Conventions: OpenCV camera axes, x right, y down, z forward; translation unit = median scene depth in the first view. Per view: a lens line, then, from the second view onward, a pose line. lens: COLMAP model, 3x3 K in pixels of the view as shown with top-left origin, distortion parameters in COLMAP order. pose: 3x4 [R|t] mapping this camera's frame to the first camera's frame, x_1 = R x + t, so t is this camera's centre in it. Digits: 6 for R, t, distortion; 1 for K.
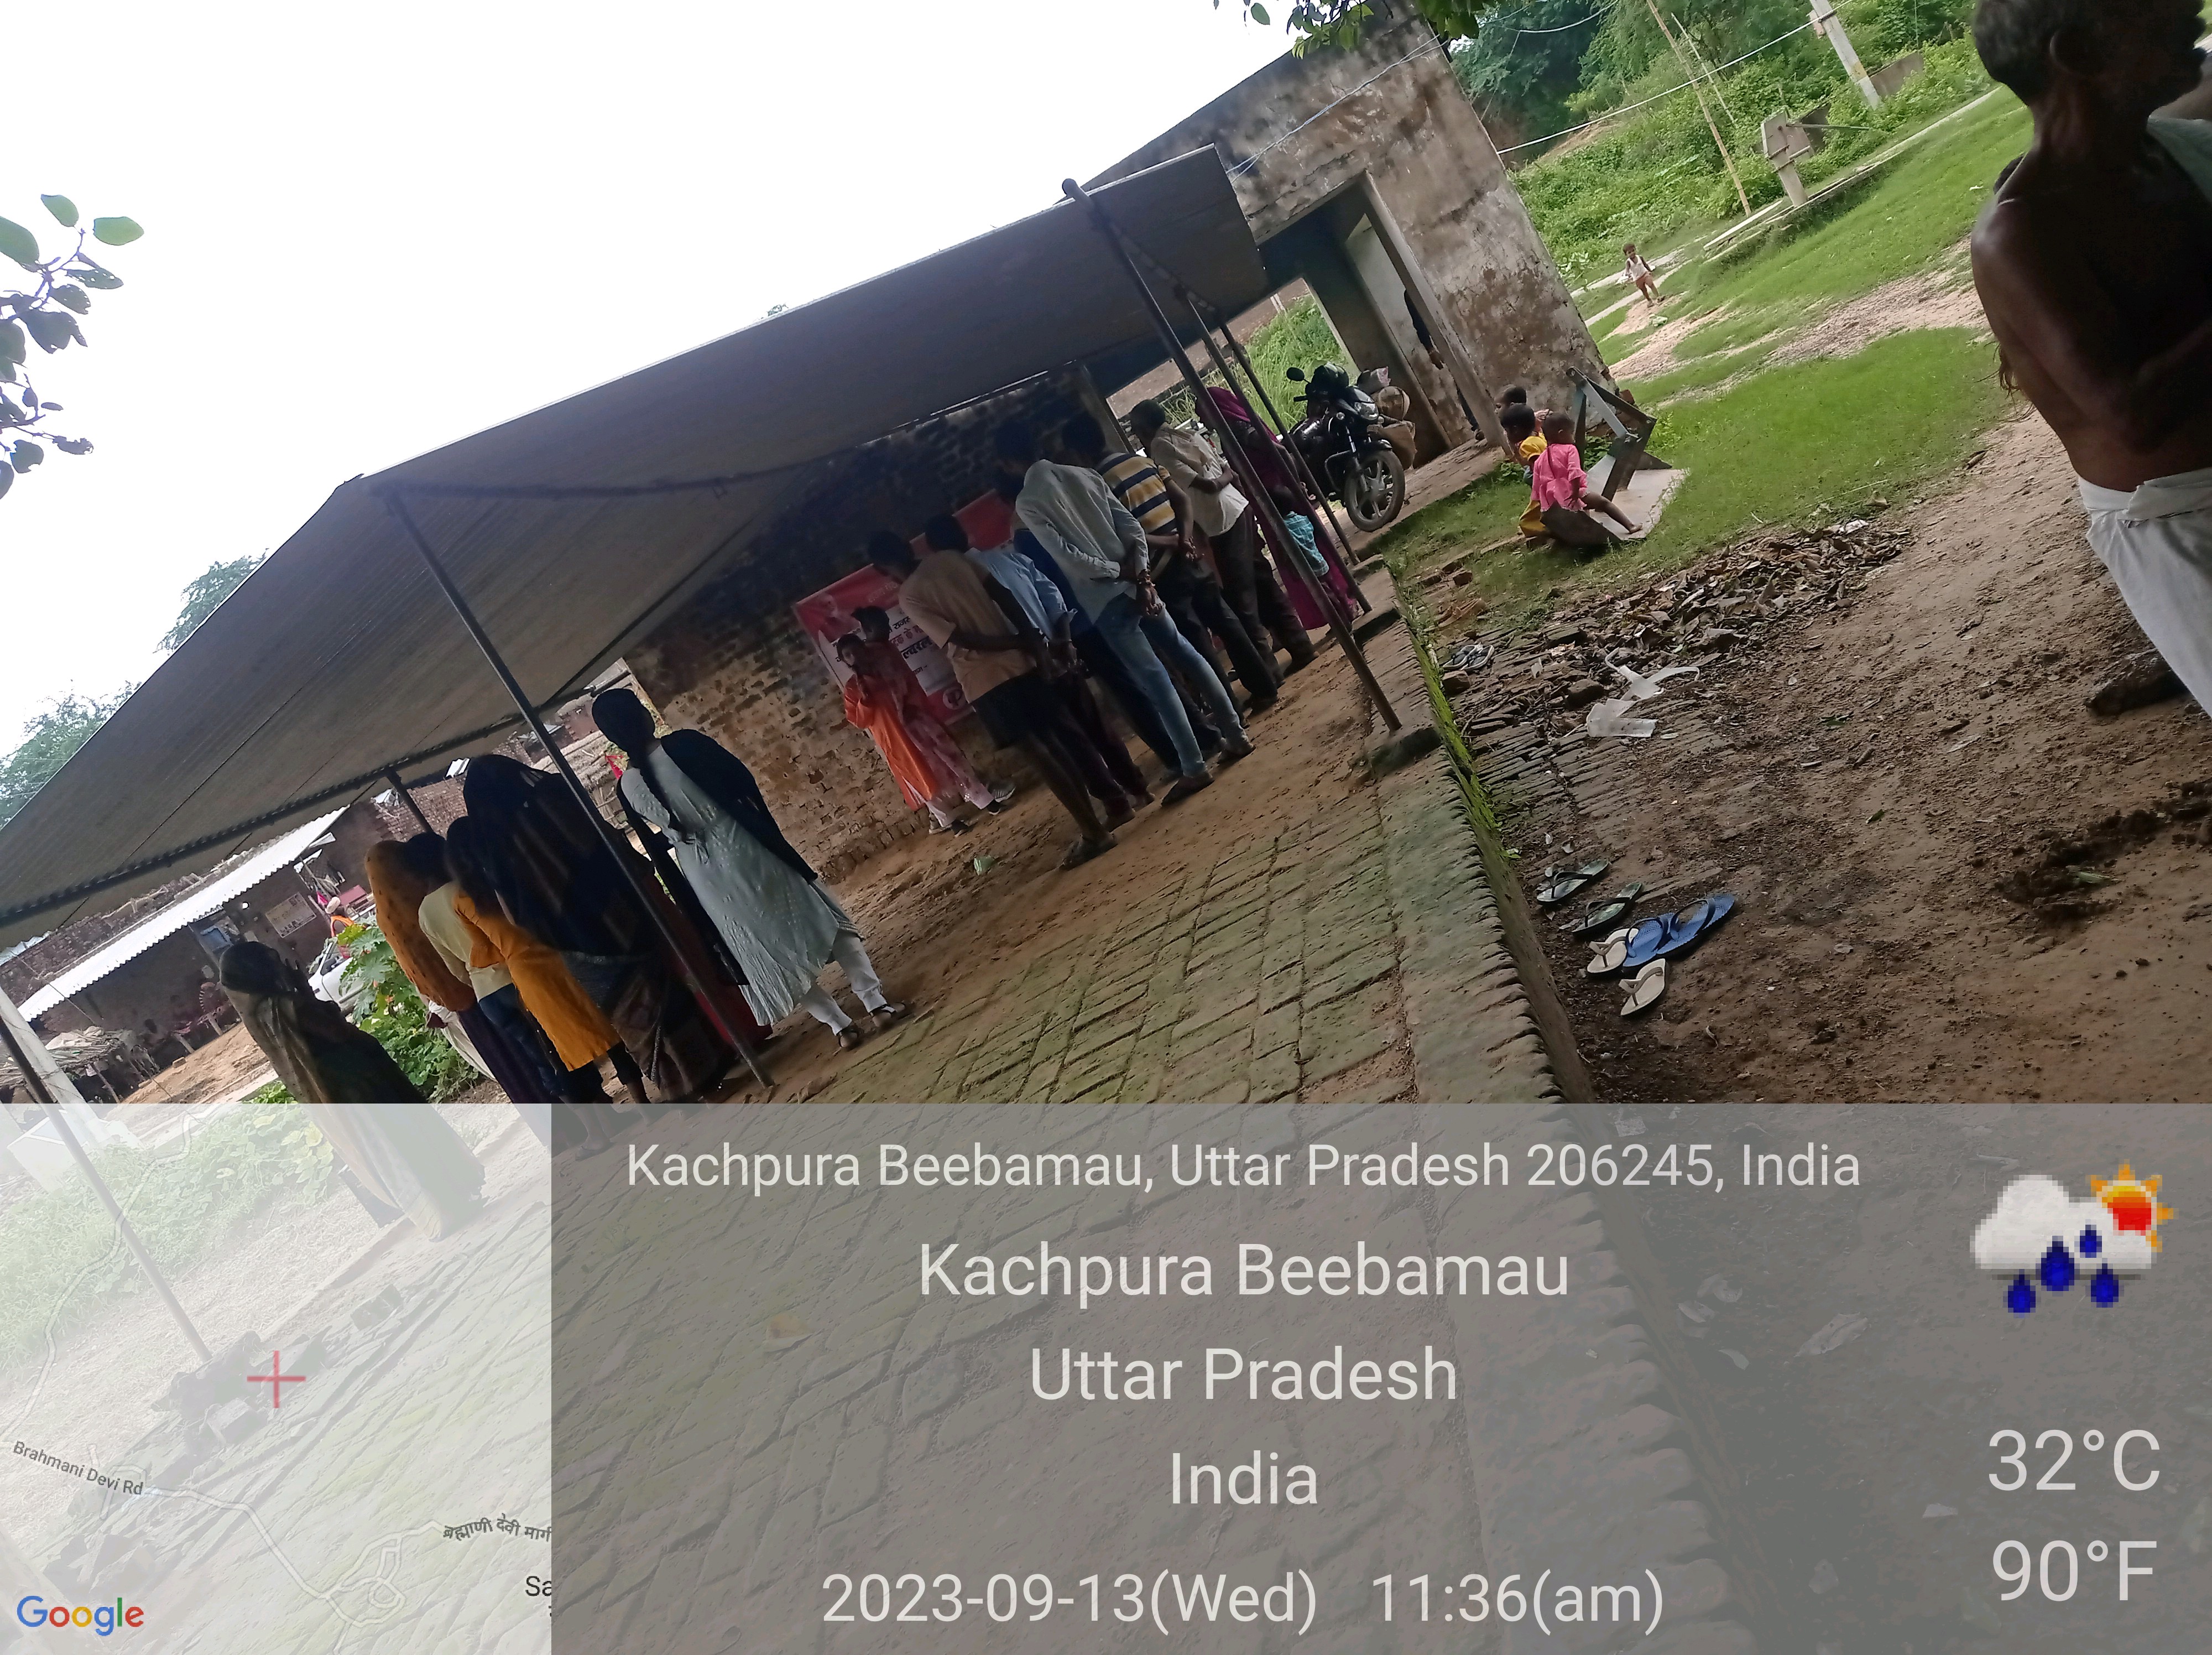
lens RADIAL K [[1667.2, 0, 1106.0], [0, 1667.2, 827.5], [0, 0, 1]] dist [0.100668, -0.143162]
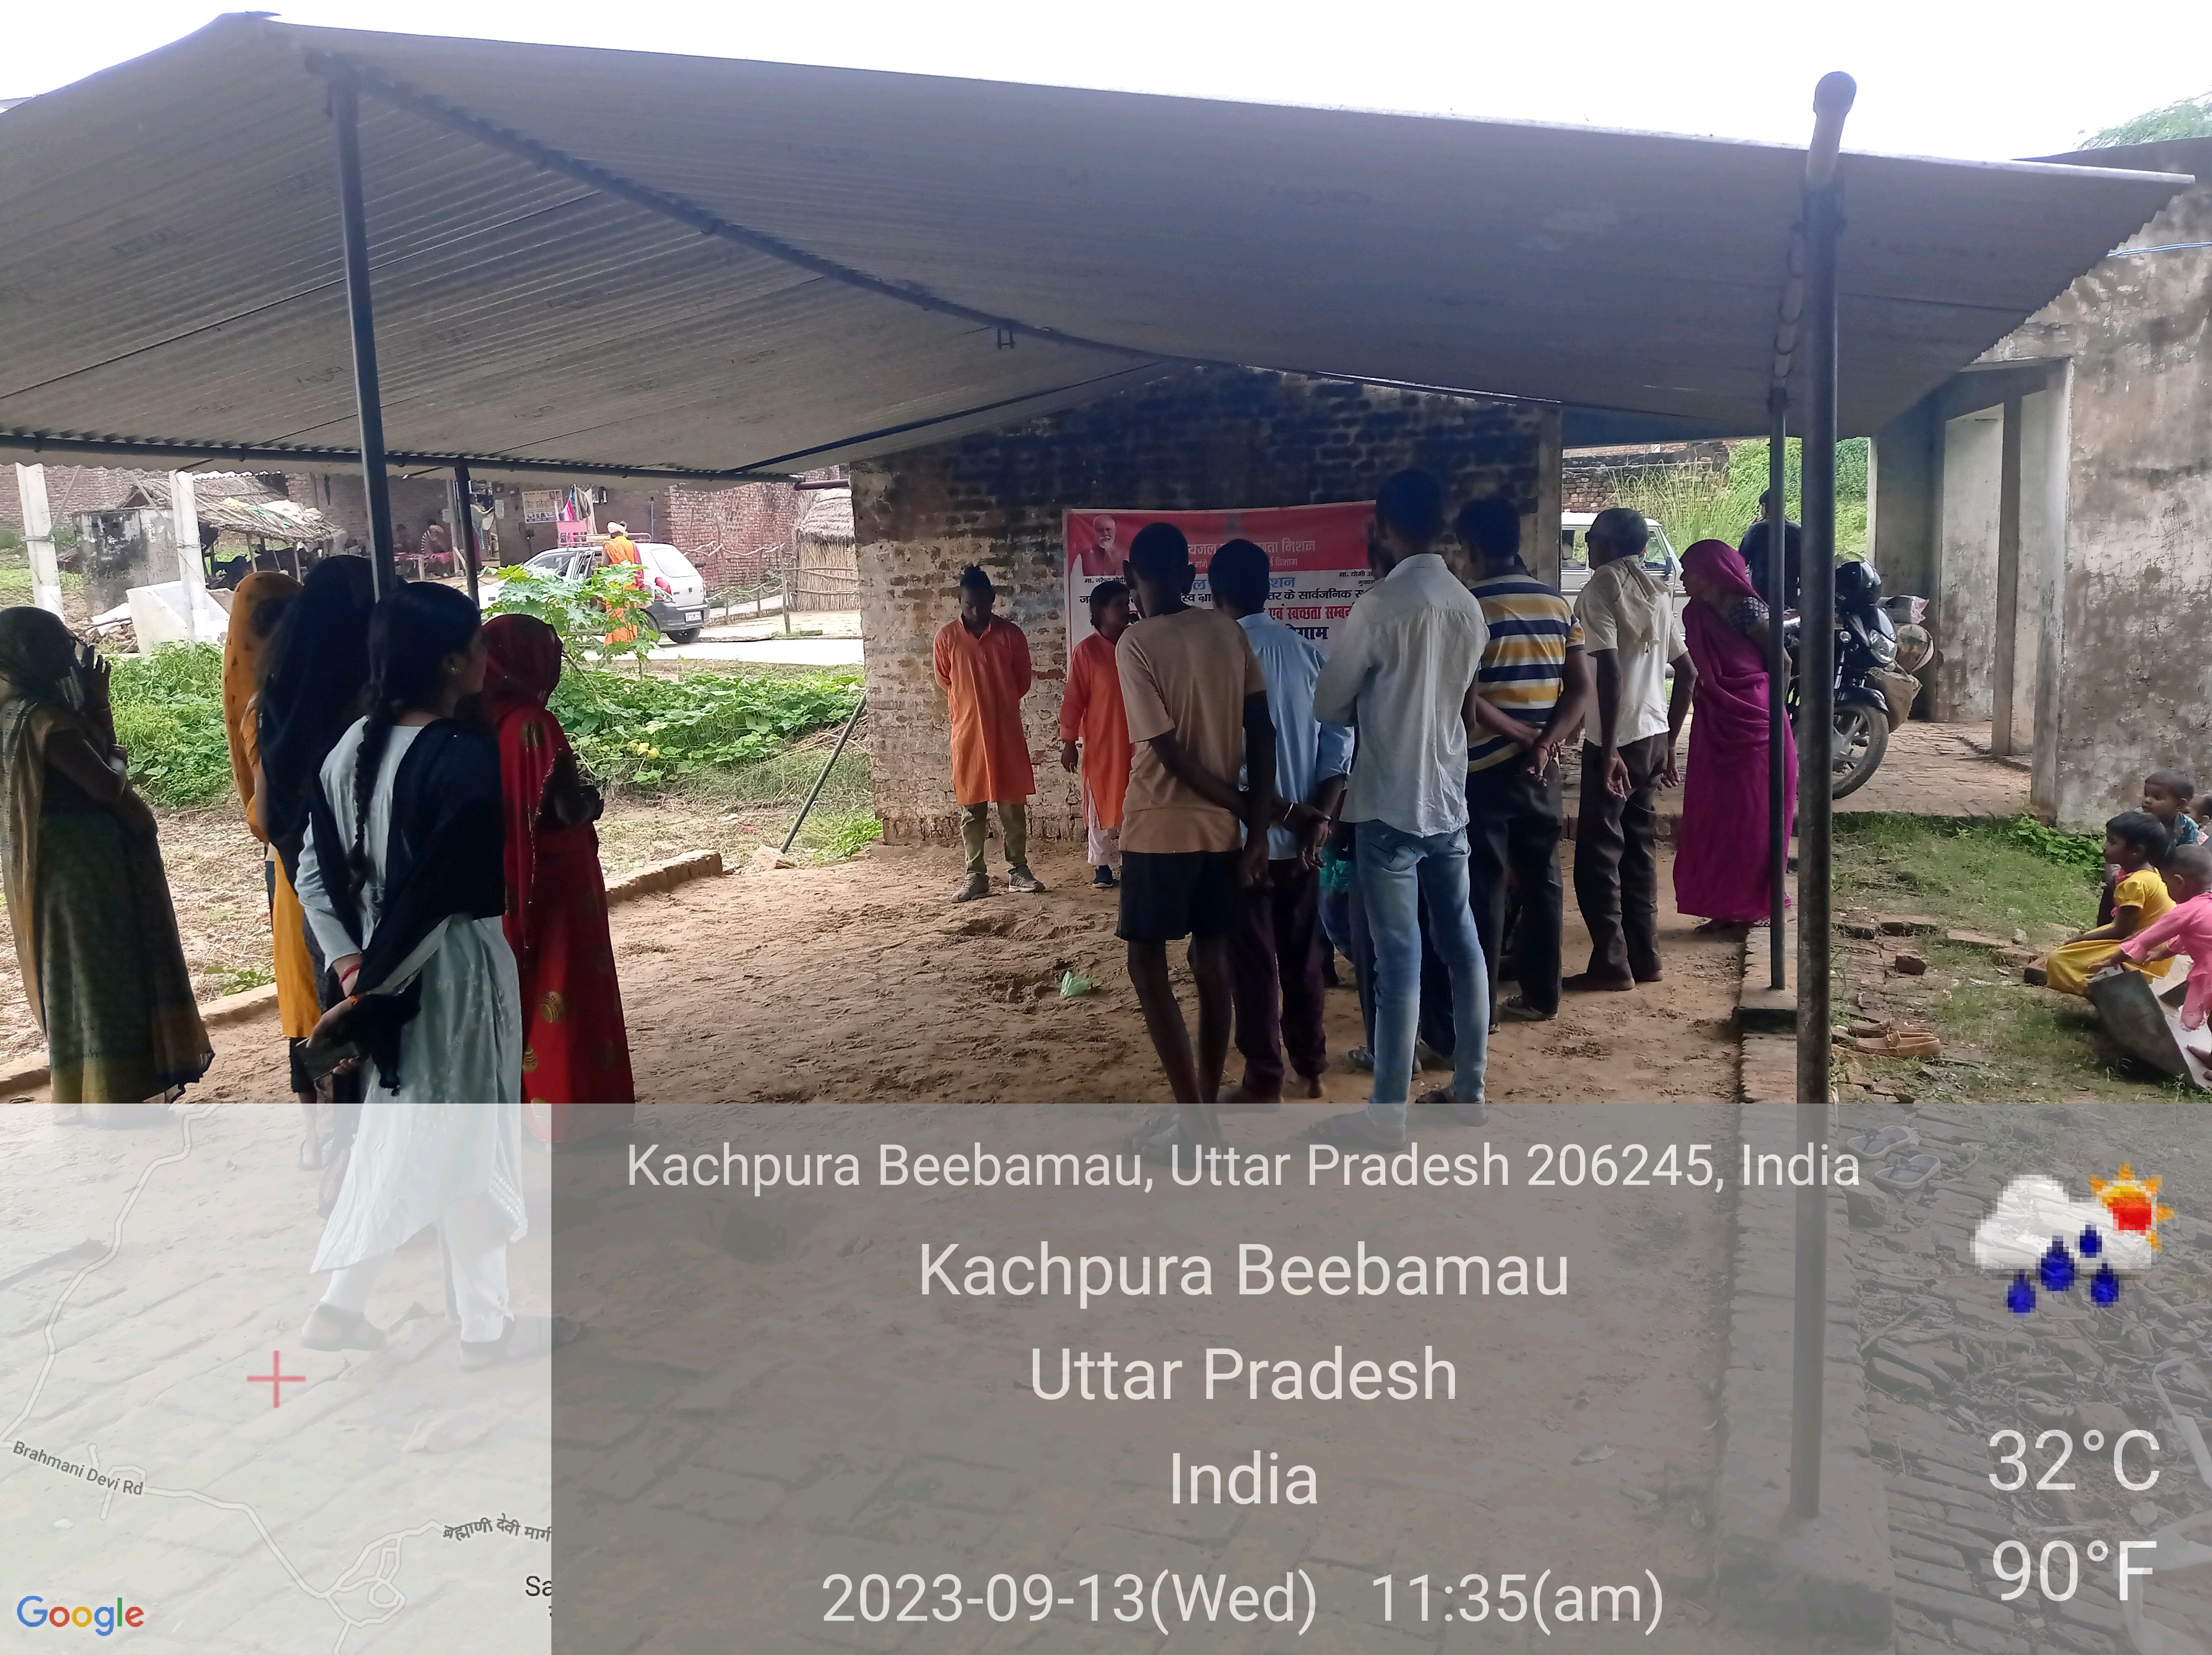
lens RADIAL K [[1645.3, 0, 1106.7], [0, 1645.3, 835.6], [0, 0, 1]] dist [0.073556, -0.100444]
pose [[0.859370, 0.500544, -0.104589, -0.023579], [-0.493651, 0.865433, 0.085645, -0.109210], [0.133384, -0.021971, 0.990821, 0.352167]]
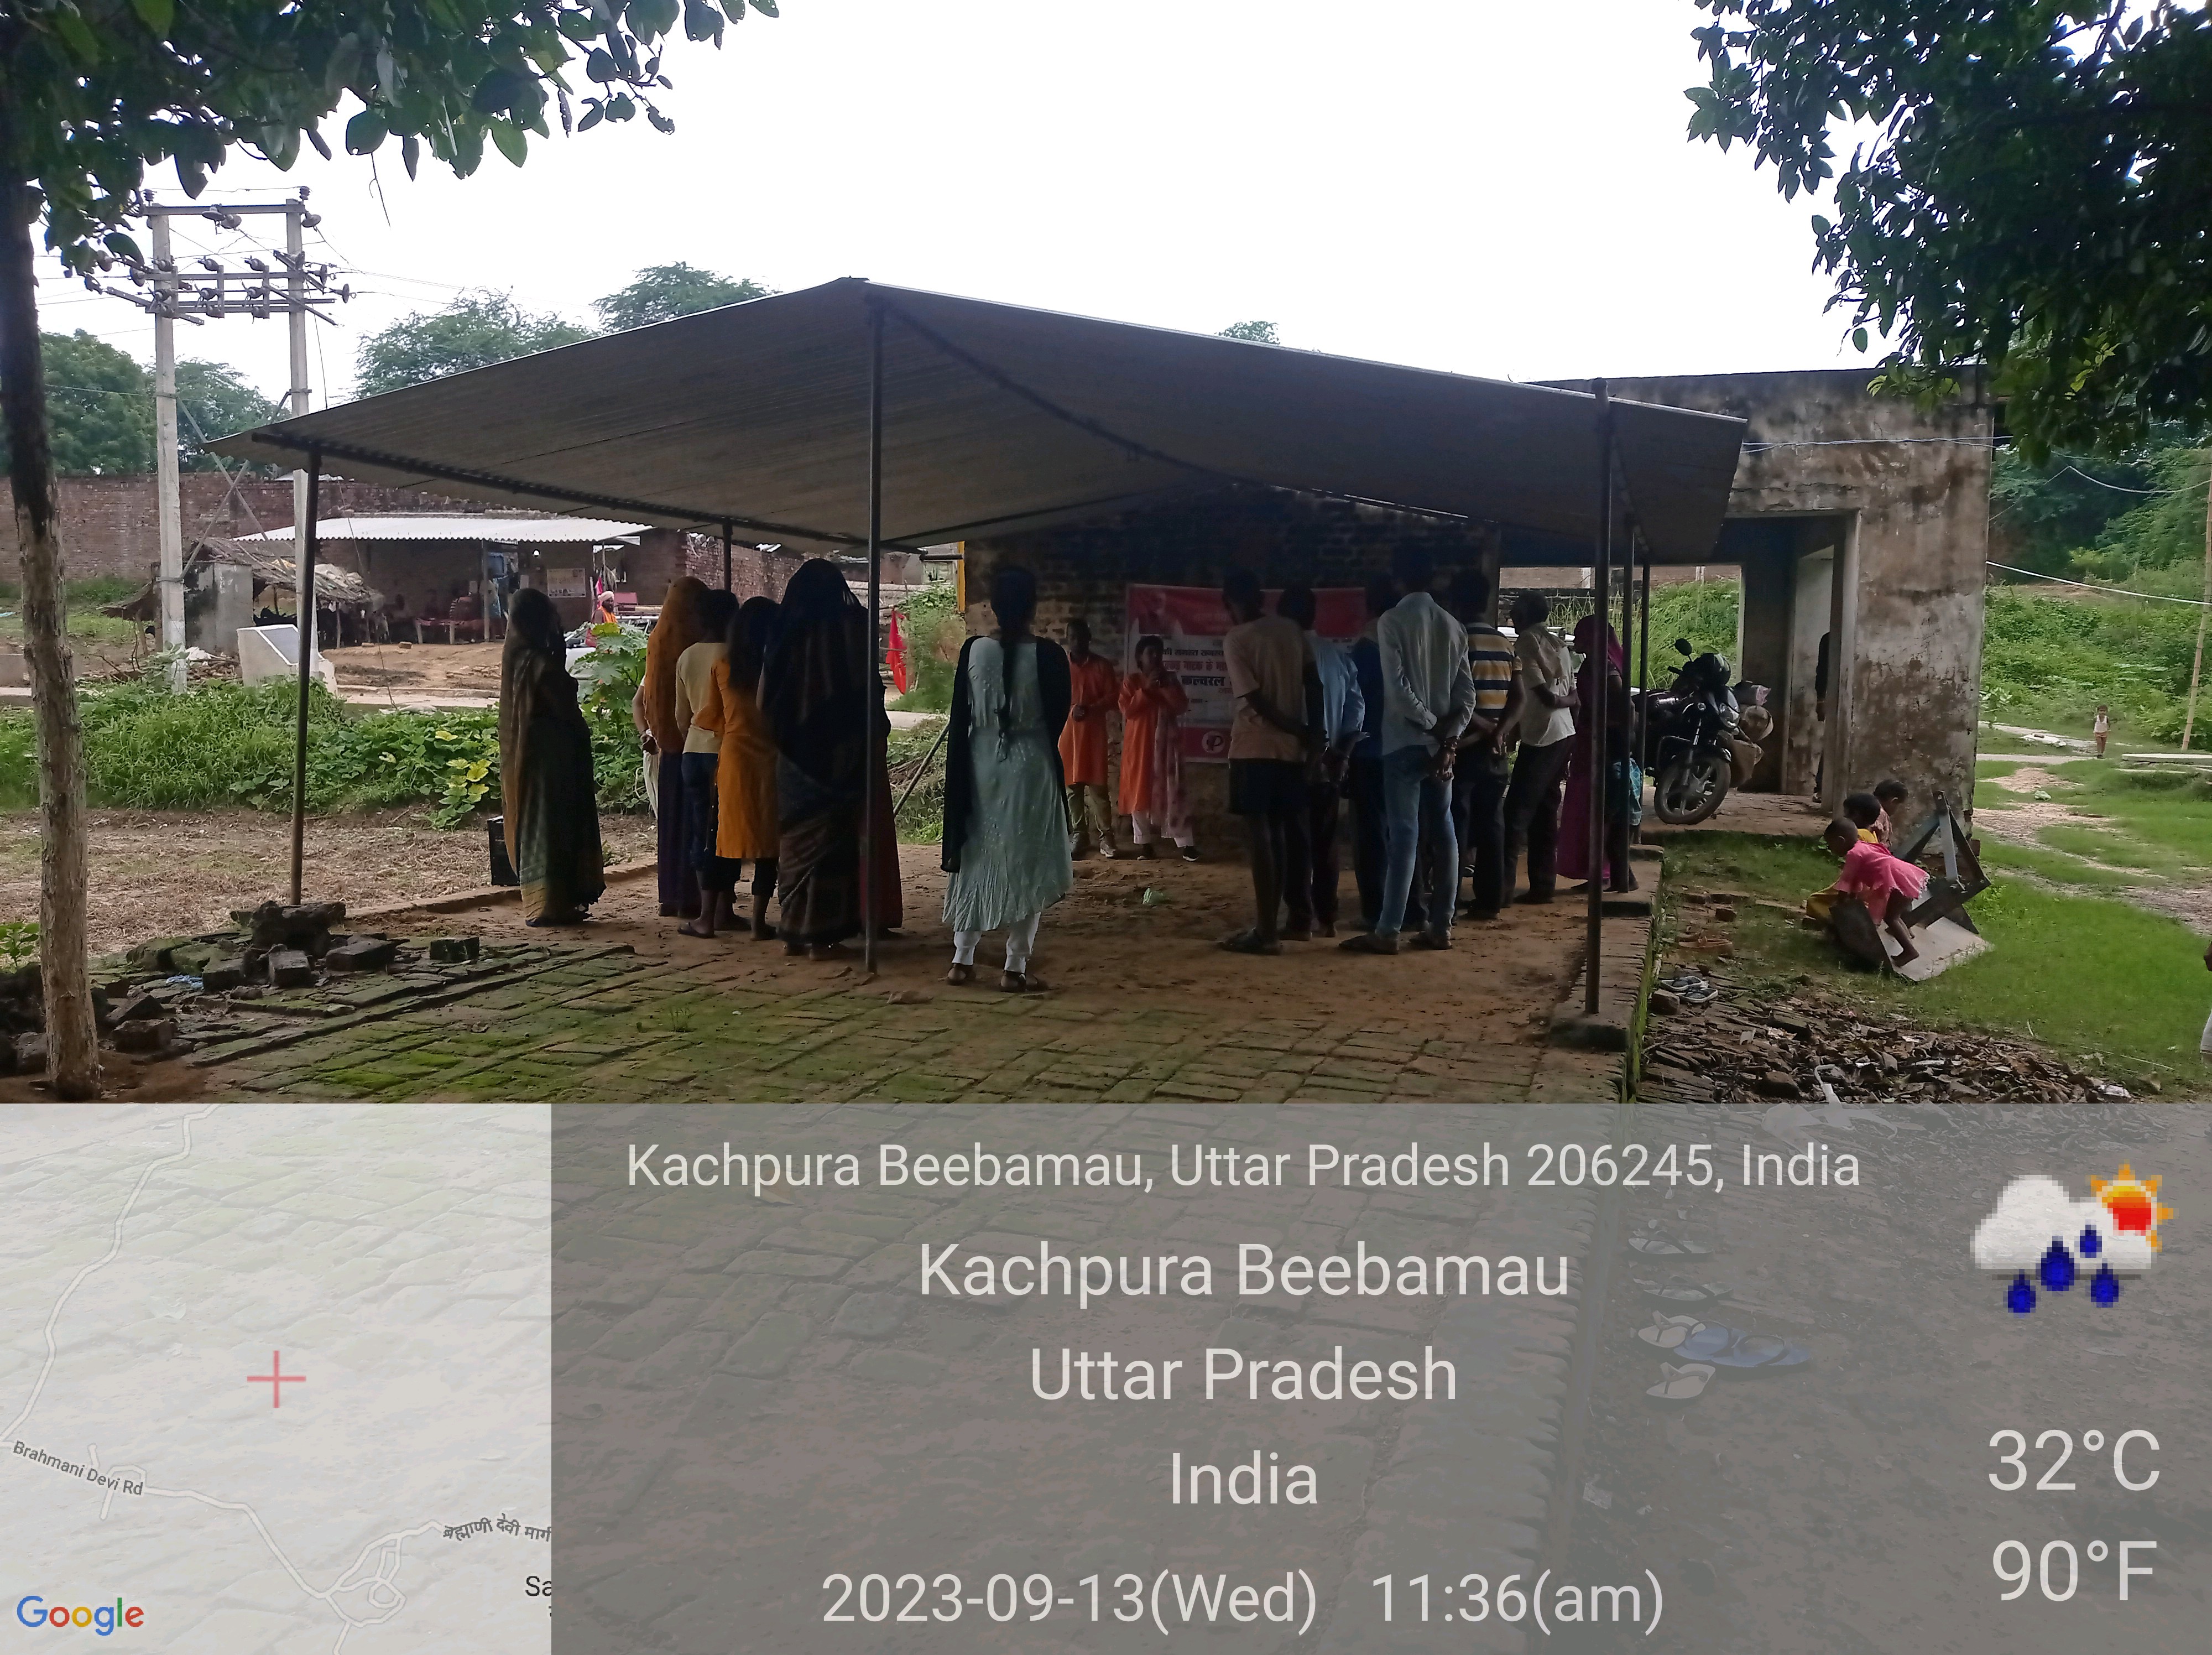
lens RADIAL K [[1662.6, 0, 1106.0], [0, 1662.6, 827.5], [0, 0, 1]] dist [0.125004, -0.235907]
pose [[0.839775, 0.531600, -0.110362, -0.010043], [-0.534835, 0.844956, 0.000344, 0.000960], [0.093434, 0.058737, 0.993891, -0.008659]]
